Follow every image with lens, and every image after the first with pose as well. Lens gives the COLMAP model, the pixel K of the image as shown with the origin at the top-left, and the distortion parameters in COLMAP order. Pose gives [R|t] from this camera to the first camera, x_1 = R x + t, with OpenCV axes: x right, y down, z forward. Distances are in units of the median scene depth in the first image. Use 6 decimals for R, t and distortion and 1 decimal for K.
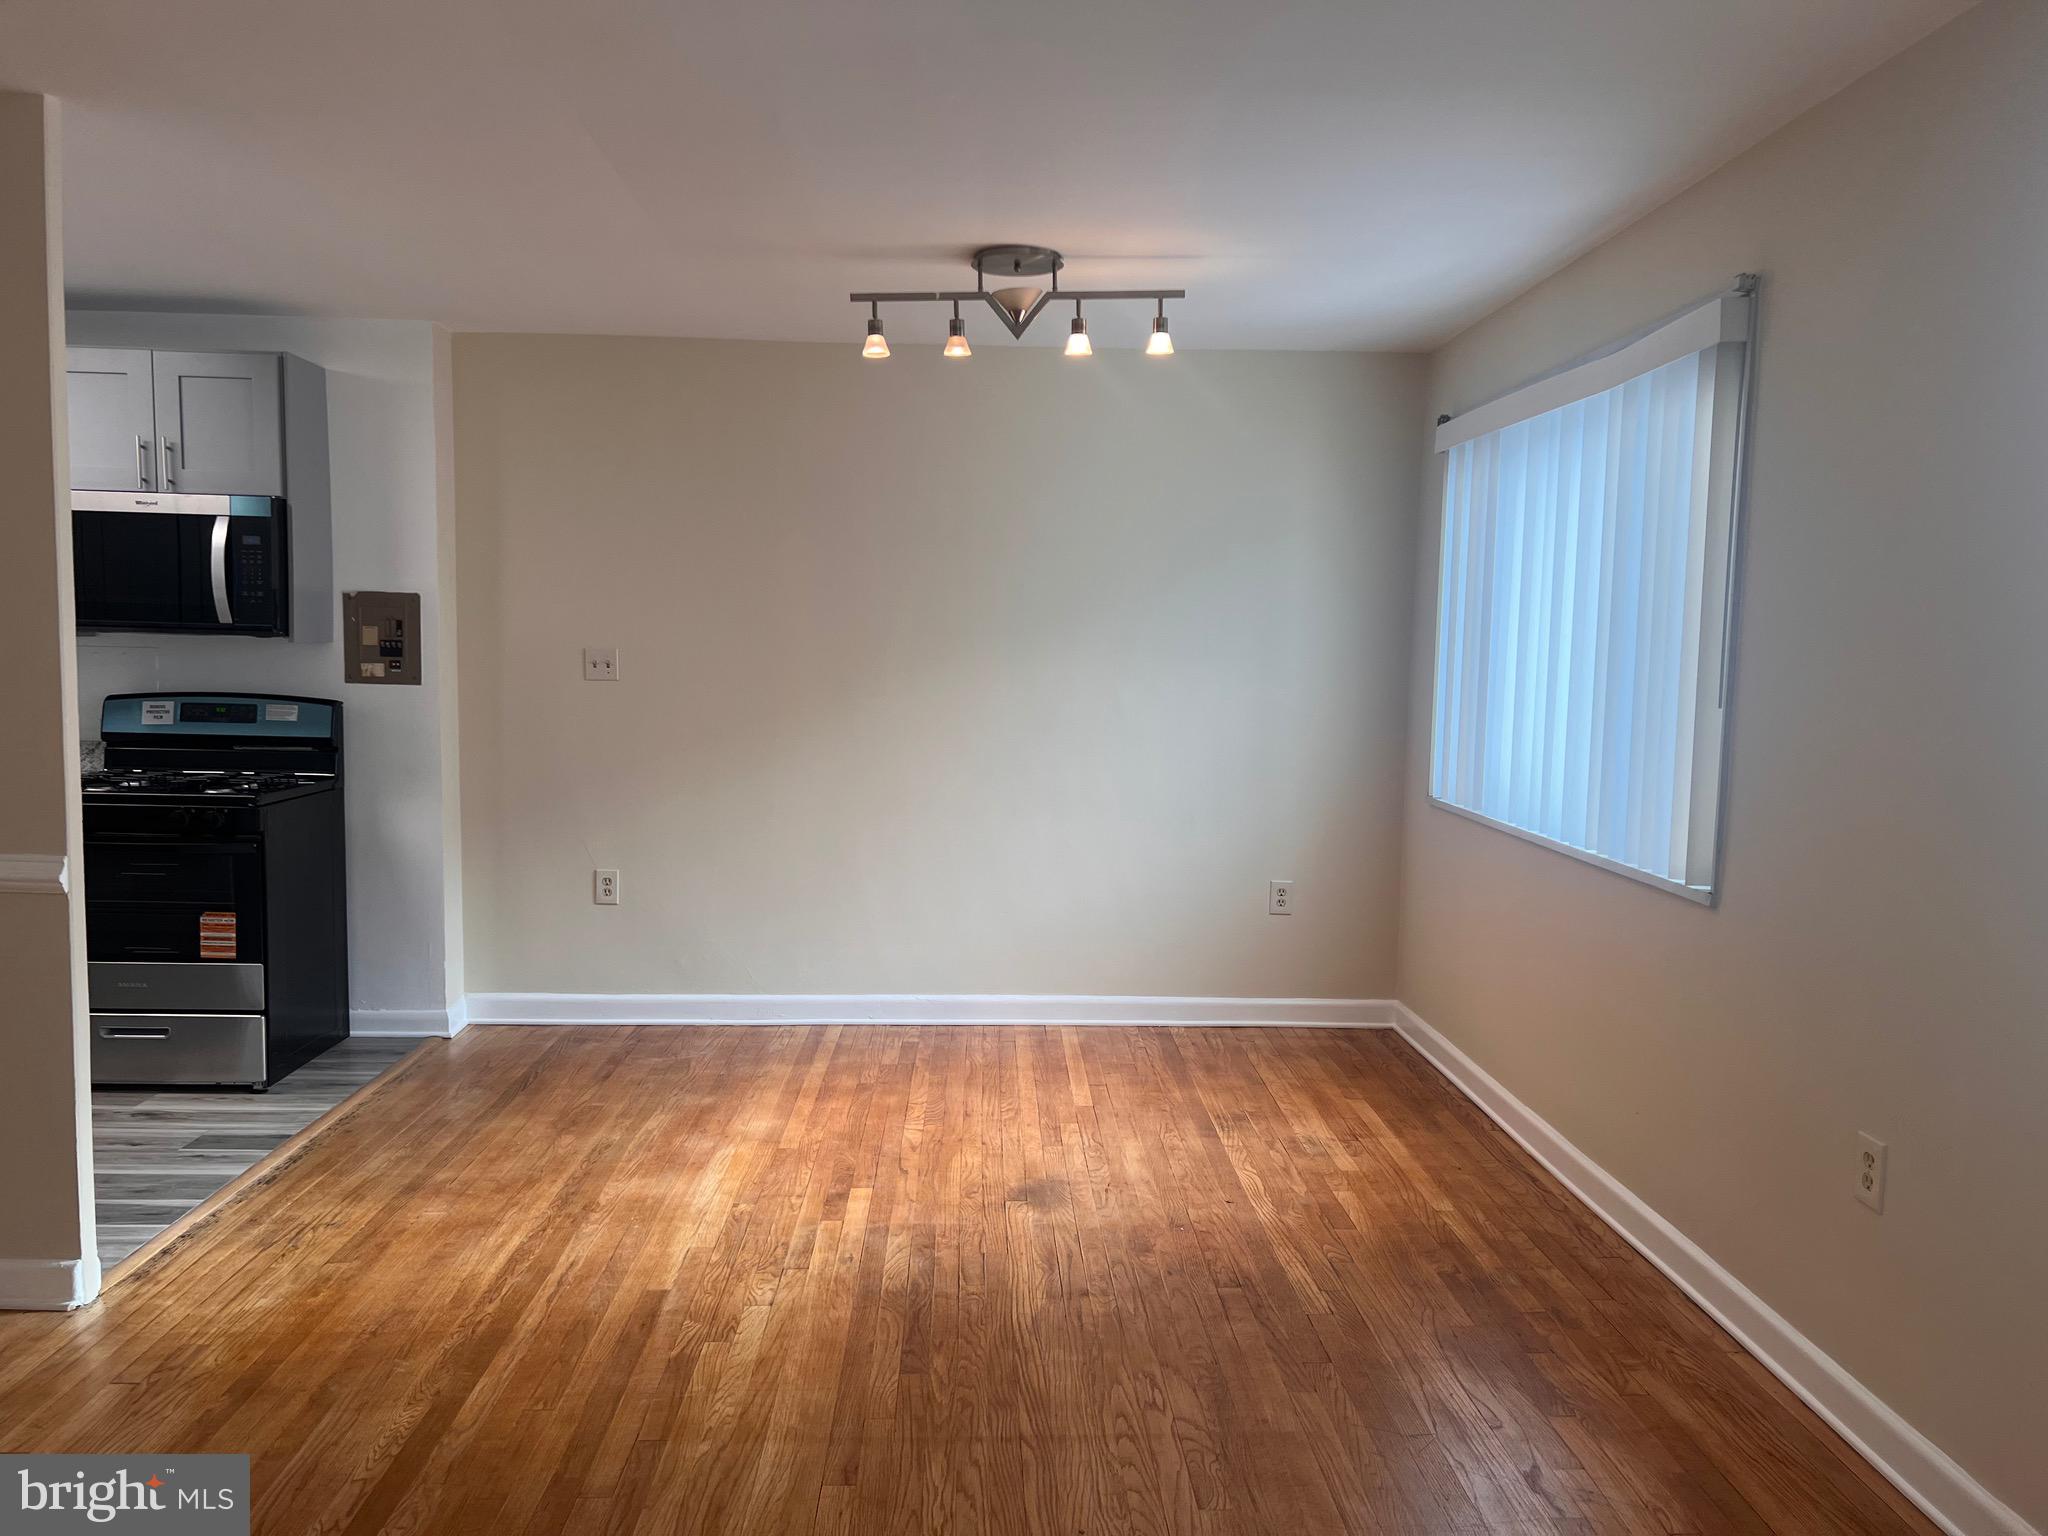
lens RADIAL K [[1532.6, 0, 1034.0], [0, 1532.6, 784.0], [0, 0, 1]] dist [0.051867, -0.053788]
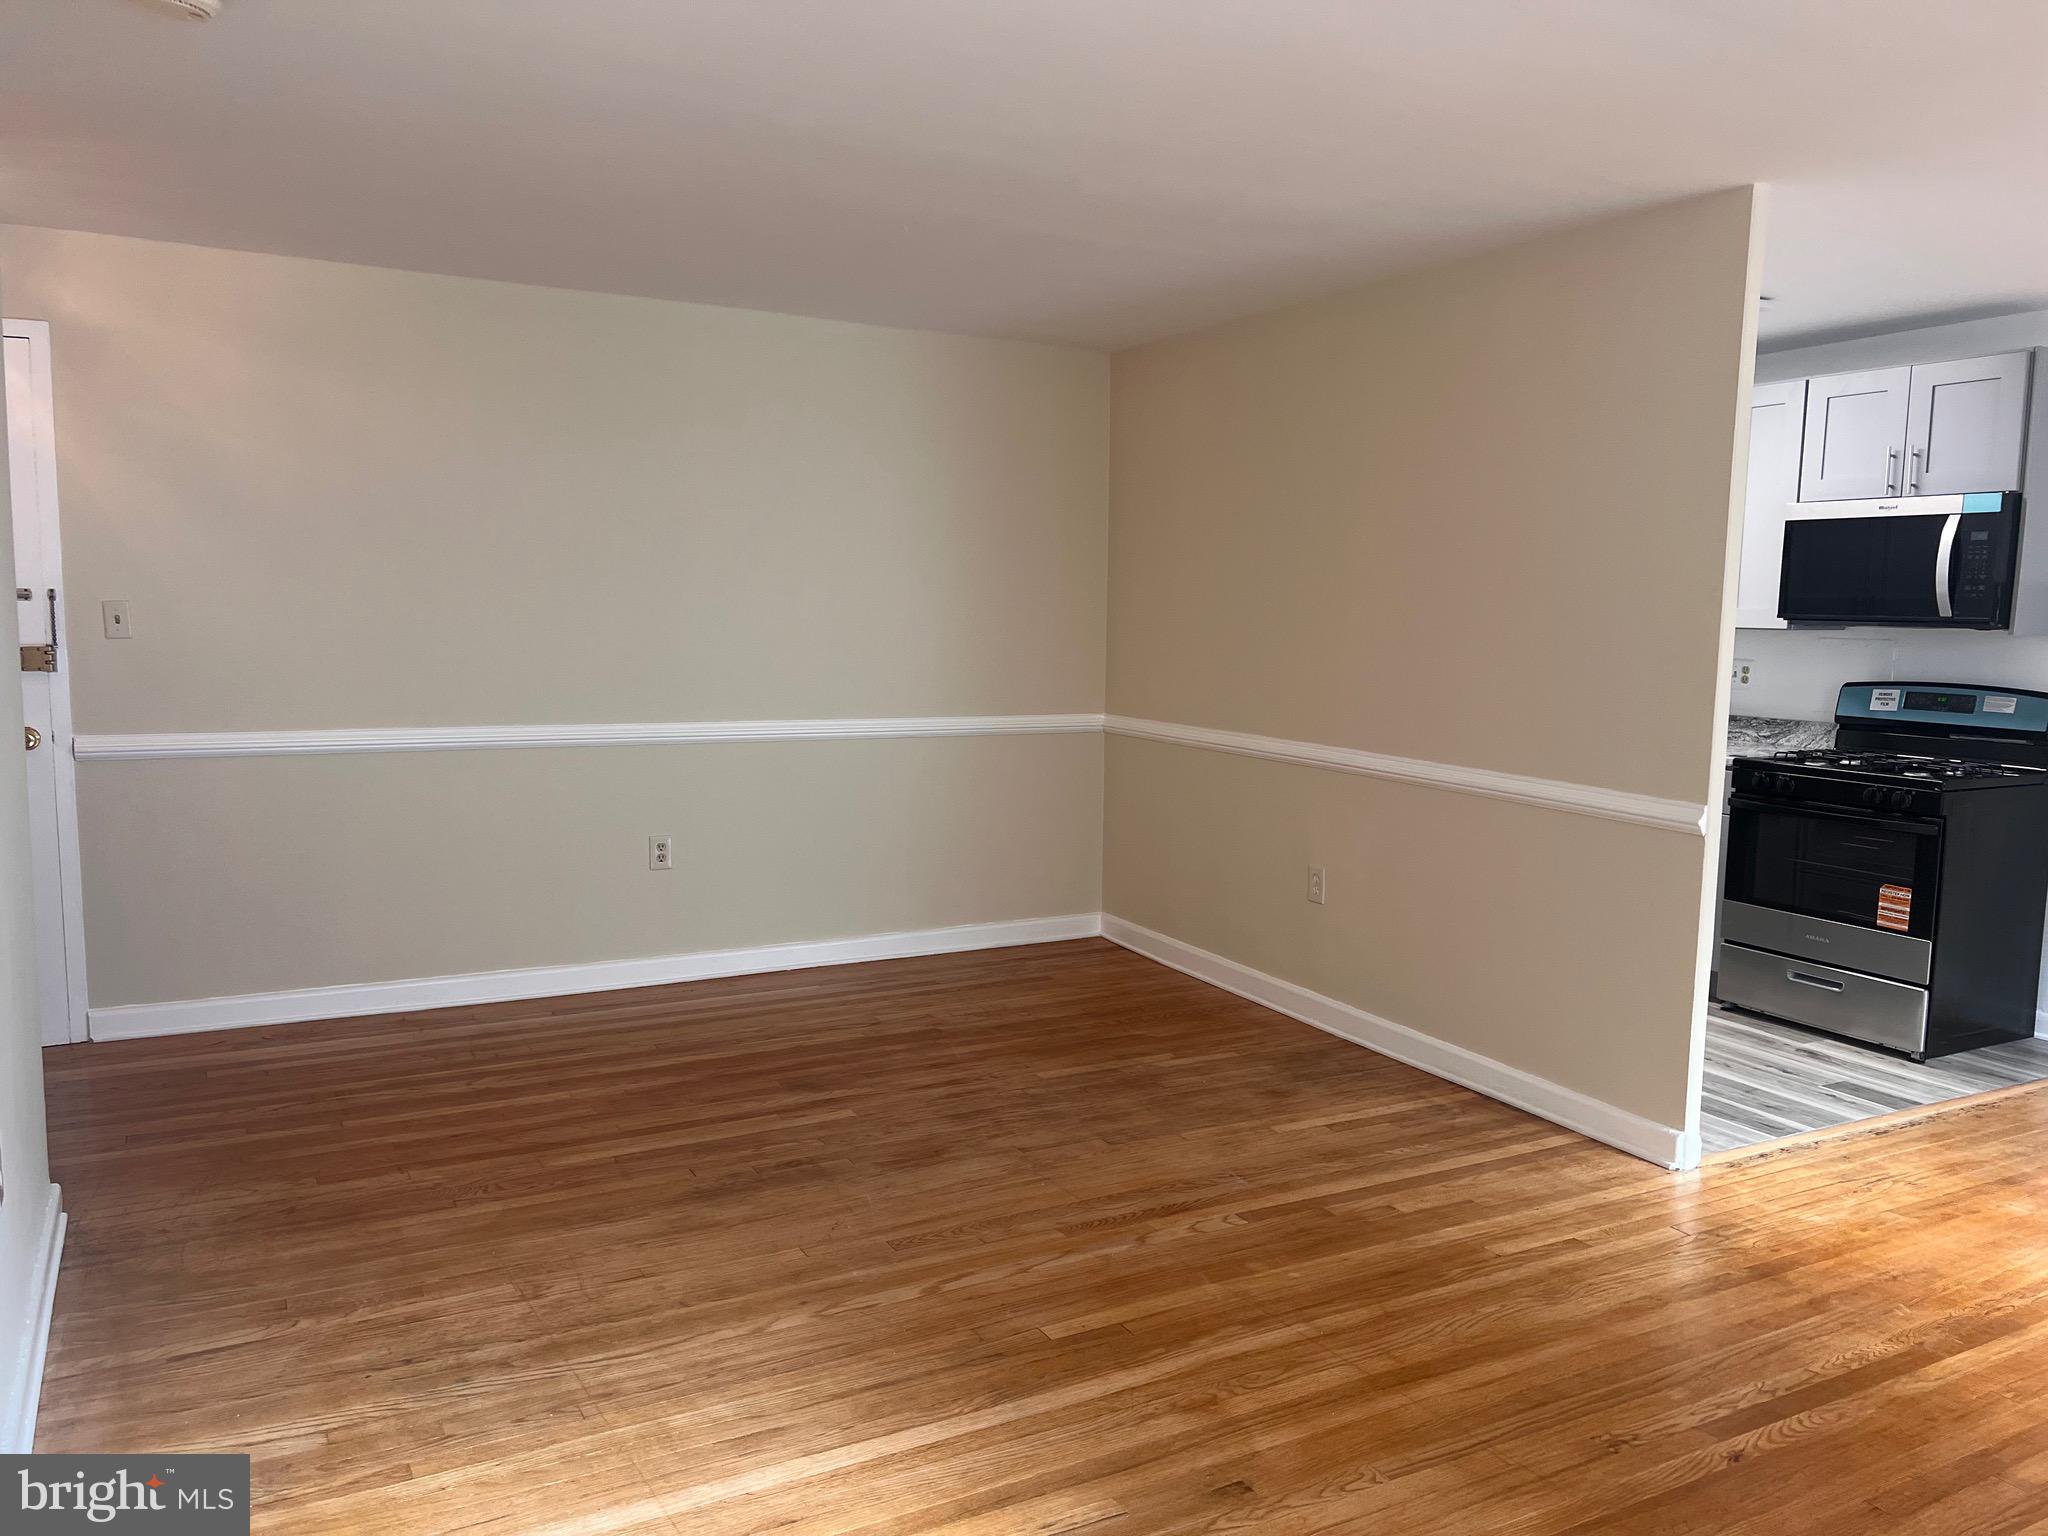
lens RADIAL K [[1532.6, 0, 1035.2], [0, 1532.6, 789.5], [0, 0, 1]] dist [0.051867, -0.053788]
pose [[0.447617, 0.093920, -0.889280, 0.165134], [-0.090214, 0.994138, 0.059586, 0.006489], [0.889663, 0.053554, 0.453466, -0.023352]]
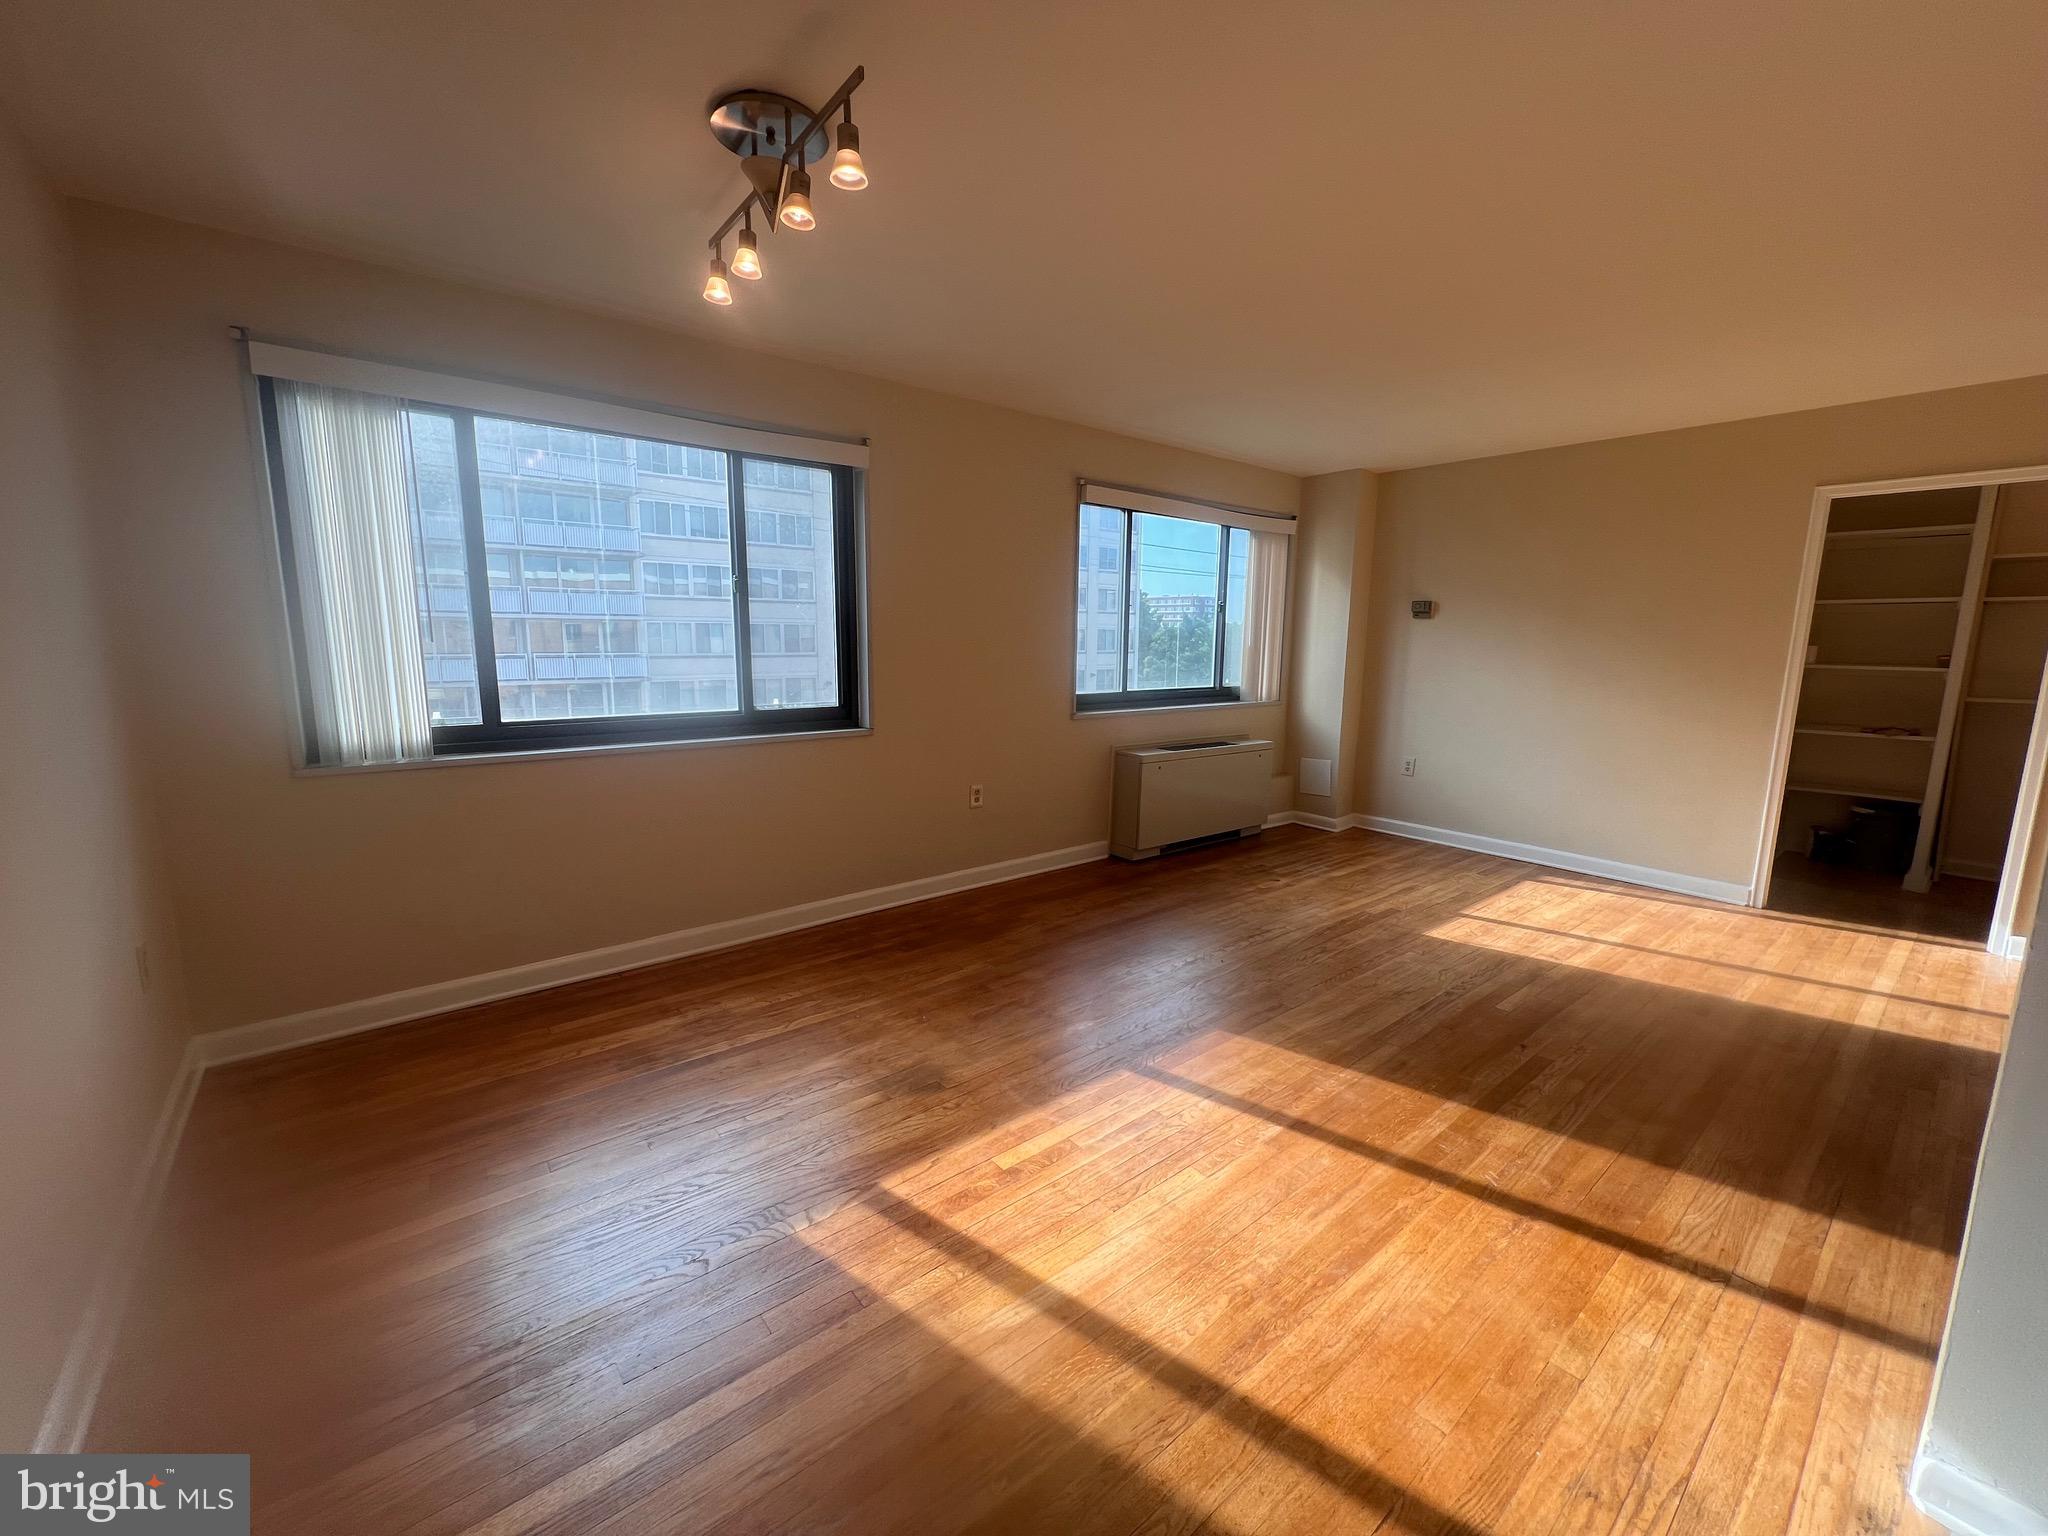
lens RADIAL K [[818.5, 0, 1021.4], [0, 818.5, 762.3], [0, 0, 1]] dist [-0.003960, -0.000332]
pose [[-0.601943, -0.145798, 0.785116, -0.454994], [0.053652, 0.973585, 0.221932, -0.096576], [-0.796734, 0.175713, -0.578221, 1.139920]]
